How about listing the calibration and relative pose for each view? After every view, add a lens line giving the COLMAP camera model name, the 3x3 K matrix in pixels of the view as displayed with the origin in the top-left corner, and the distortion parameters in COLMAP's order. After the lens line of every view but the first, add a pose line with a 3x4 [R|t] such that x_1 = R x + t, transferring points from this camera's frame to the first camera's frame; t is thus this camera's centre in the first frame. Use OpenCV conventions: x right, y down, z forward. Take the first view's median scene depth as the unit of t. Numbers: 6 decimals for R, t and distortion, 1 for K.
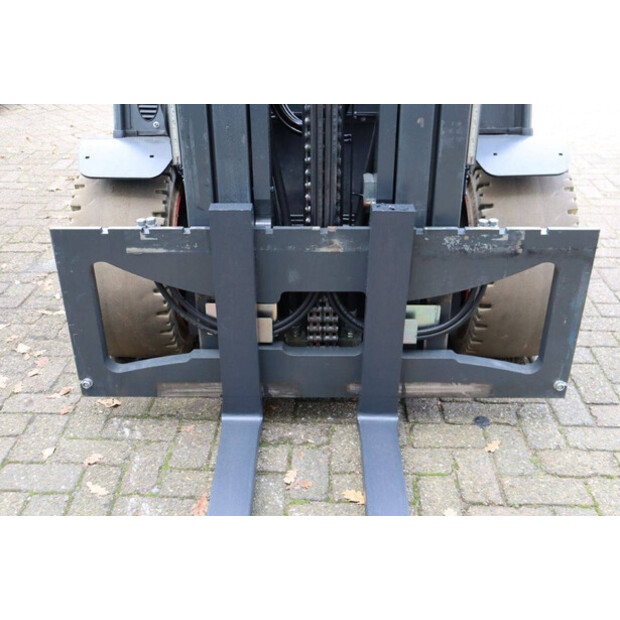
lens RADIAL K [[707.1, 0, 310.0], [0, 707.1, 310.0], [0, 0, 1]] dist [-0.012966, 0.013073]
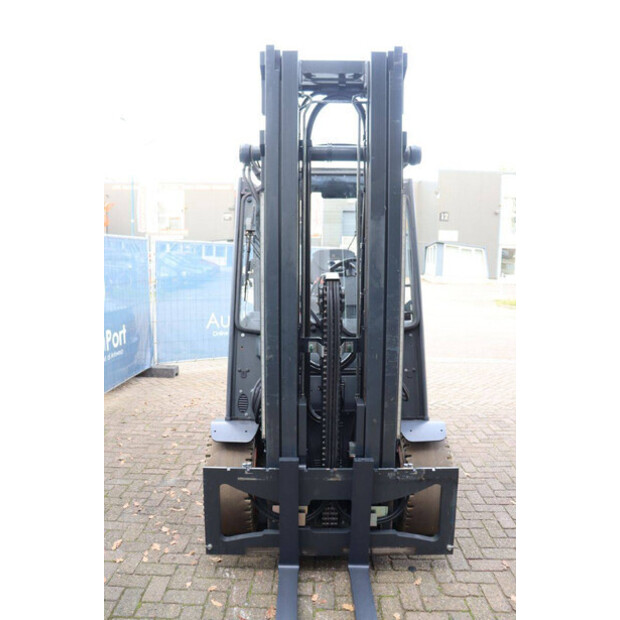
lens RADIAL K [[507.2, 0, 310.0], [0, 507.2, 310.0], [0, 0, 1]] dist [-0.166146, 0.145540]
pose [[0.999761, 0.010220, 0.019302, -0.072515], [-0.002099, 0.924636, -0.380847, 0.013102], [-0.021740, 0.380715, 0.924437, -0.523152]]
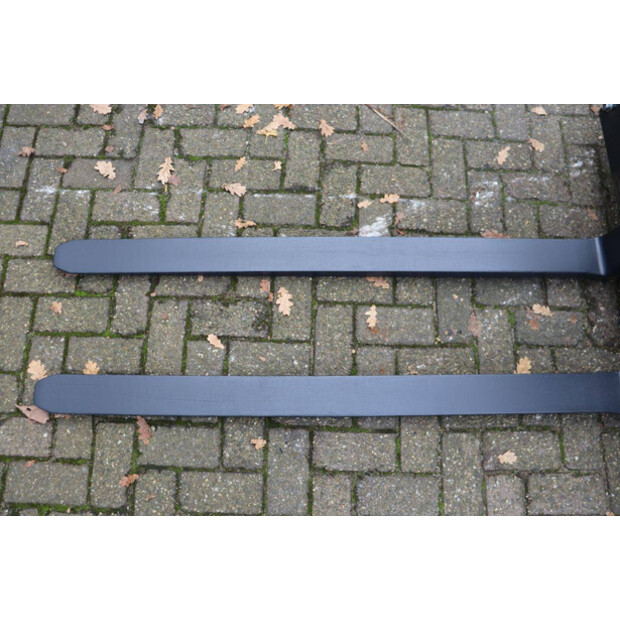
lens RADIAL K [[507.2, 0, 310.0], [0, 507.2, 310.0], [0, 0, 1]] dist [-0.166146, 0.145540]
pose [[0.006938, 0.960193, -0.279252, 0.170623], [-0.495219, 0.245908, 0.833239, -0.201574], [0.868741, 0.132510, 0.477212, 0.331076]]
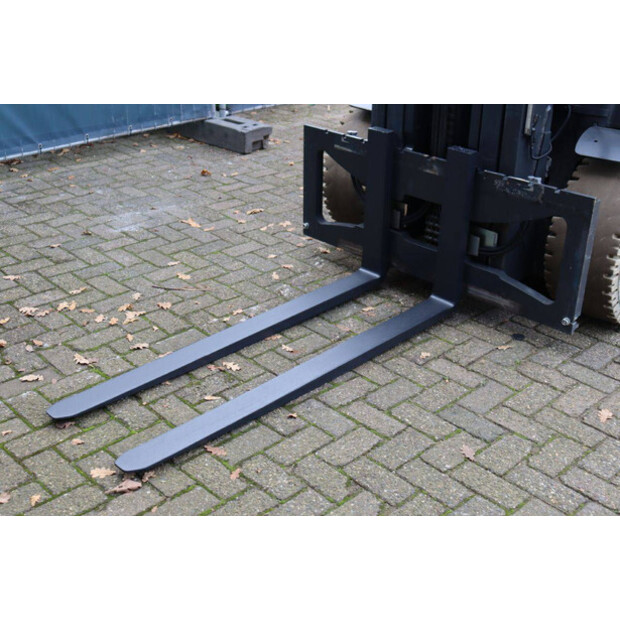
lens RADIAL K [[819.4, 0, 310.0], [0, 819.4, 310.0], [0, 0, 1]] dist [0.048590, 0.033415]
pose [[0.716629, 0.323397, -0.617946, 0.958569], [-0.347833, 0.933673, 0.085249, 0.123858], [0.604529, 0.153850, 0.781585, -0.467232]]
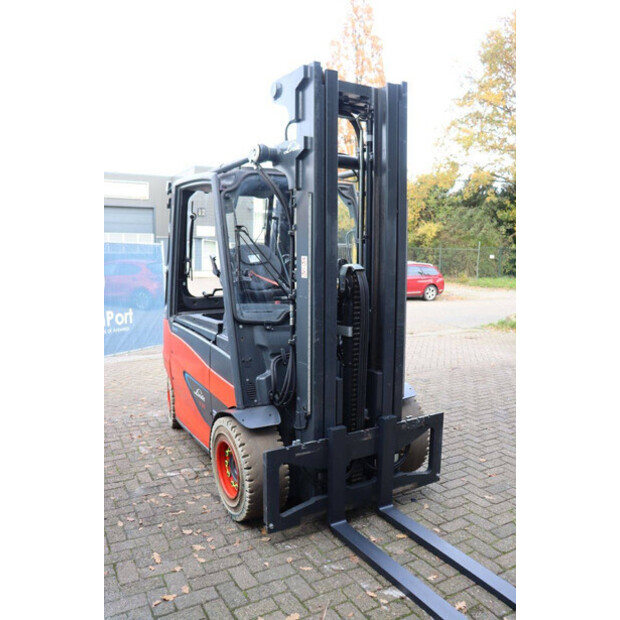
lens RADIAL K [[507.2, 0, 310.0], [0, 507.2, 310.0], [0, 0, 1]] dist [-0.166146, 0.145540]
pose [[0.854669, -0.052793, 0.516483, -0.955019], [0.242800, 0.919968, -0.307746, -0.006498], [-0.458901, 0.388422, 0.799086, -0.460337]]
